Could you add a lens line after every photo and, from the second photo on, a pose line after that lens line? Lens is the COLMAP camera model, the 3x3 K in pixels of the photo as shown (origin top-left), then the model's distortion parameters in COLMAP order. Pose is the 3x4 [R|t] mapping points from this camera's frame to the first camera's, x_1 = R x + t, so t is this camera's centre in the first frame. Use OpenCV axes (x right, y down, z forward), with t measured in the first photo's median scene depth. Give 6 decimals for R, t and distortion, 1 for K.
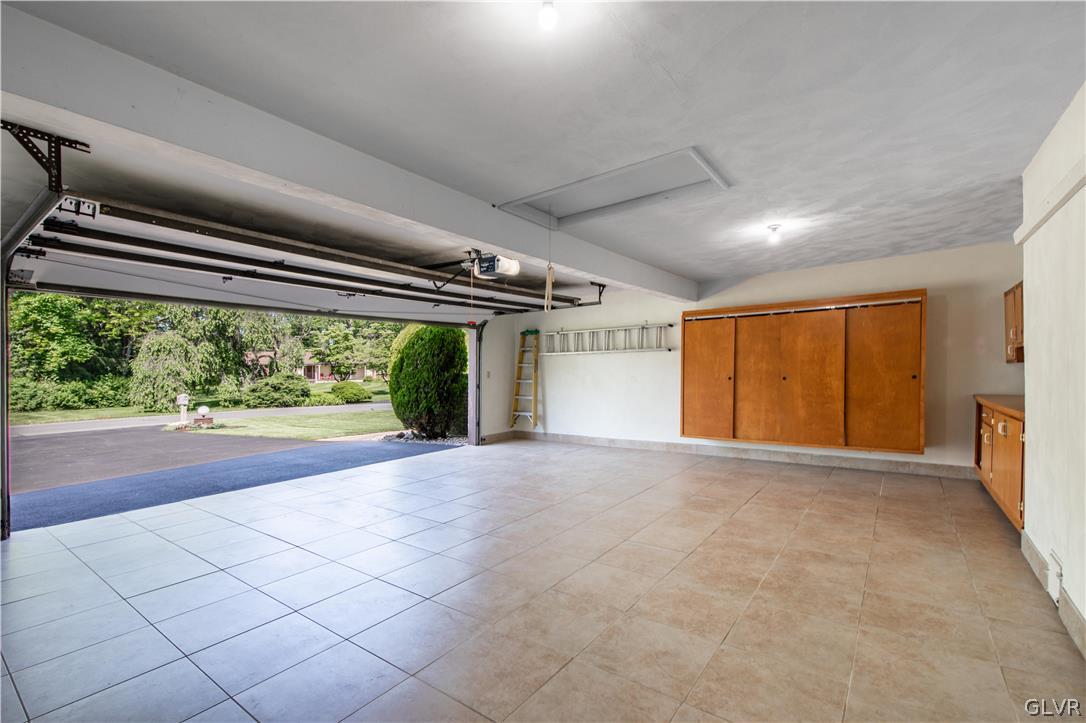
lens RADIAL K [[469.5, 0, 546.3], [0, 469.5, 368.7], [0, 0, 1]] dist [-0.005399, -0.001308]
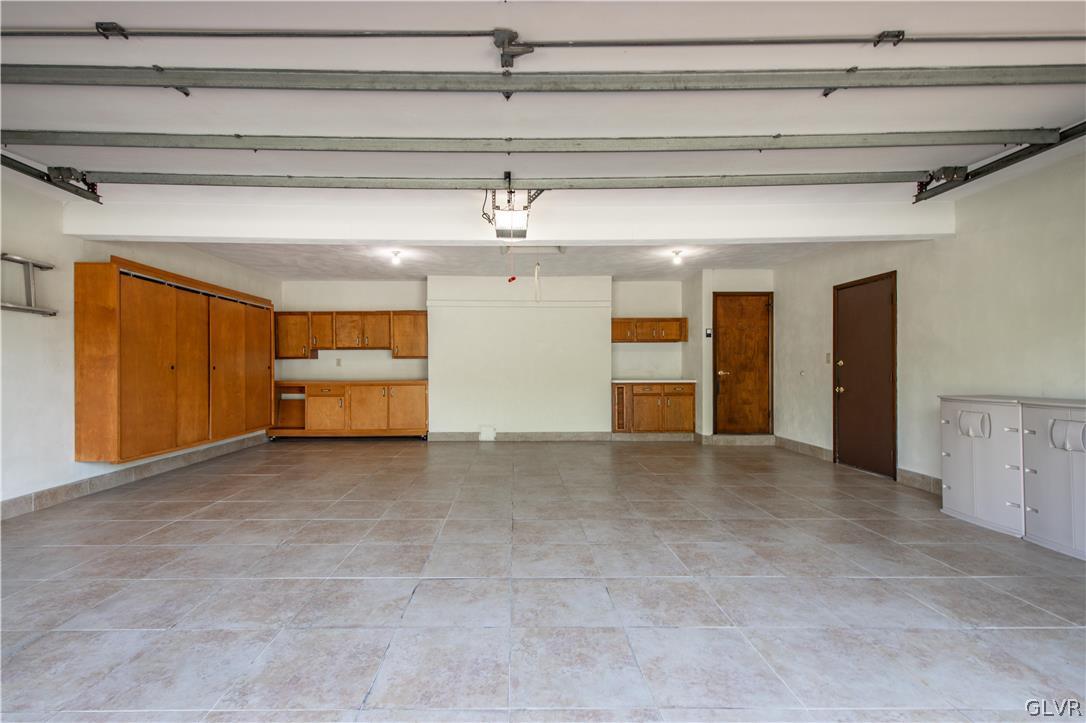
lens RADIAL K [[469.5, 0, 539.1], [0, 469.5, 368.7], [0, 0, 1]] dist [-0.005399, -0.001308]
pose [[-0.604621, 0.009668, 0.796455, -0.549833], [-0.000754, 0.999919, -0.012710, 0.031557], [-0.796513, -0.008286, -0.604565, 0.986173]]
